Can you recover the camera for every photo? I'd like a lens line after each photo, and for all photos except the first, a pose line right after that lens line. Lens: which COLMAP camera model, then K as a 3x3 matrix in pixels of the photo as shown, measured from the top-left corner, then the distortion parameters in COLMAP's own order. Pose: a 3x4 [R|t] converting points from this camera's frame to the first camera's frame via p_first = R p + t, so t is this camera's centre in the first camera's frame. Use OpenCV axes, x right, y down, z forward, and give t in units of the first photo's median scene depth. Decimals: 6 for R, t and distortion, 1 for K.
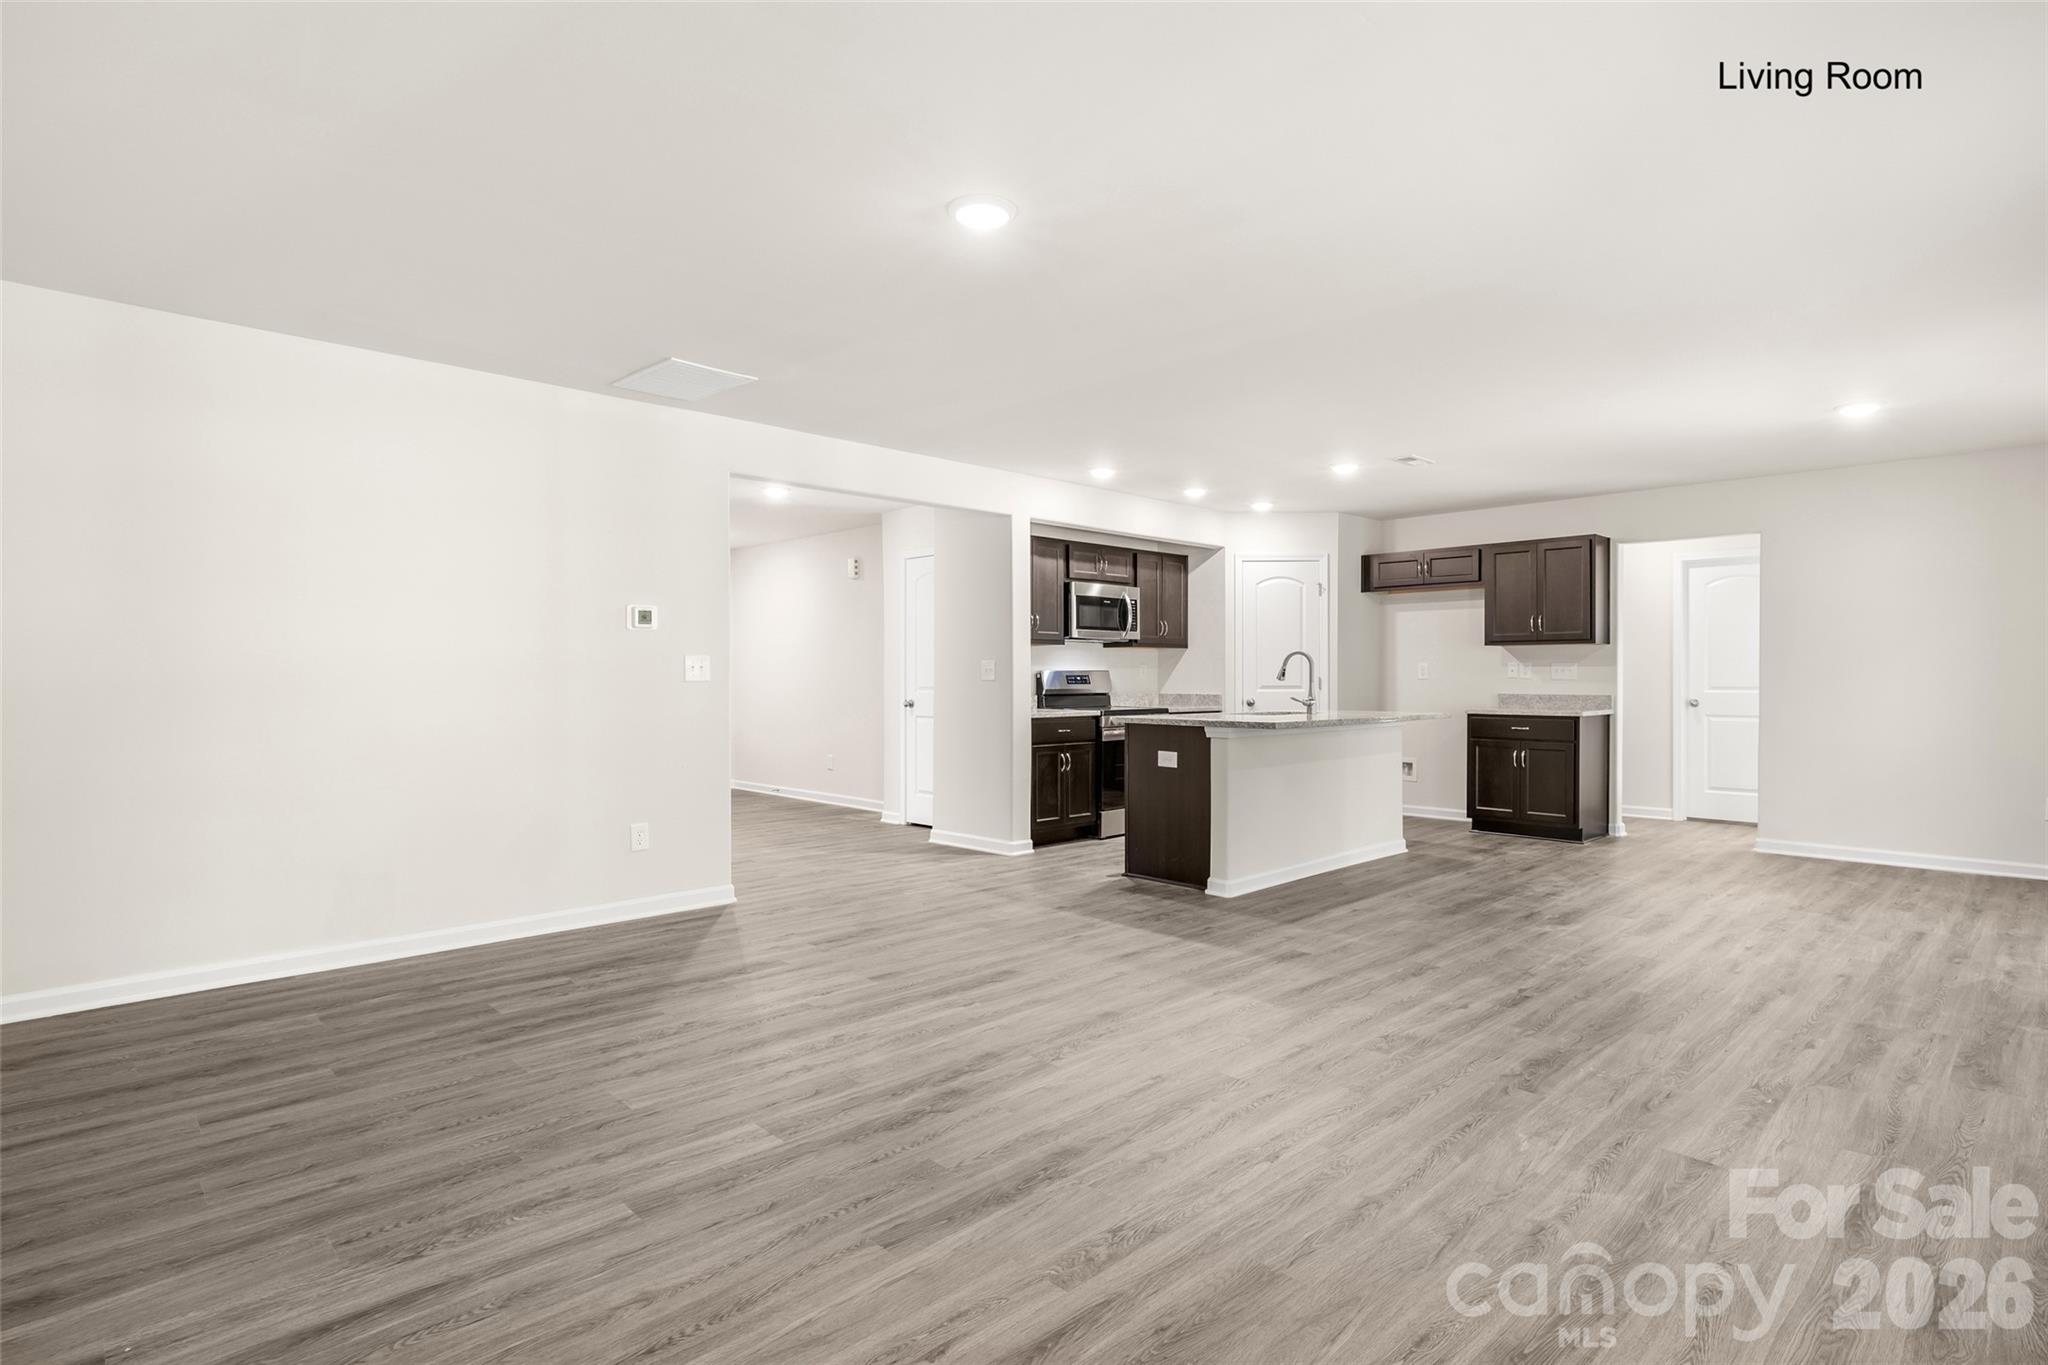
lens RADIAL K [[1021.5, 0, 1033.3], [0, 1021.5, 687.3], [0, 0, 1]] dist [-0.000107, 0.001166]
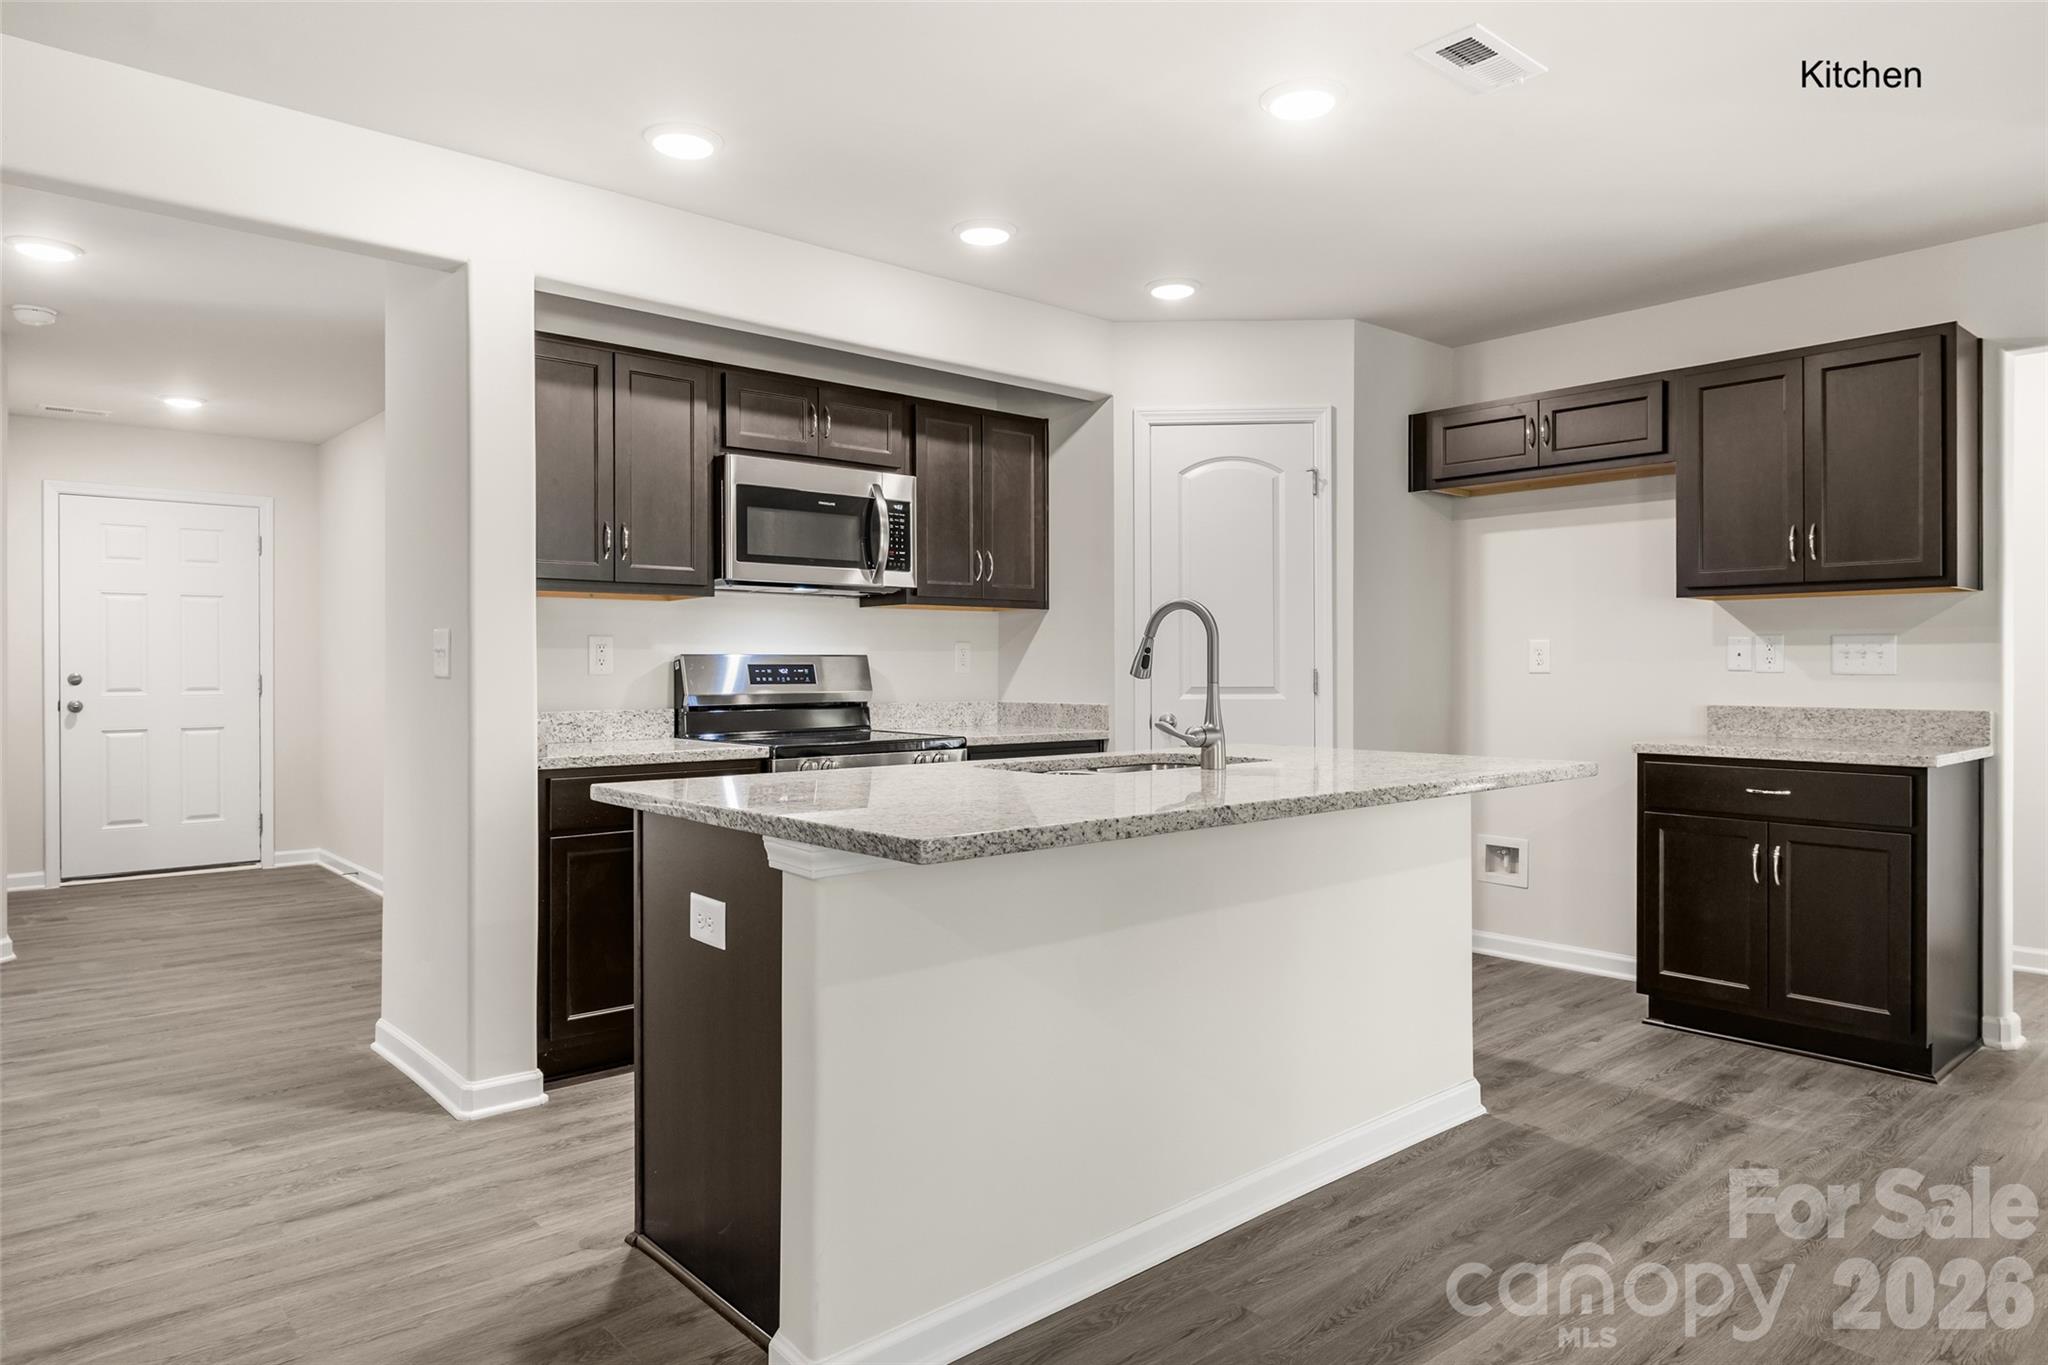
lens RADIAL K [[1236.3, 0, 1023.8], [0, 1236.3, 670.6], [0, 0, 1]] dist [0.000403, 0.000210]
pose [[0.998599, 0.000335, -0.052921, 0.202367], [-0.000719, 0.999974, -0.007237, -0.005417], [0.052917, 0.007265, 0.998572, 0.485968]]
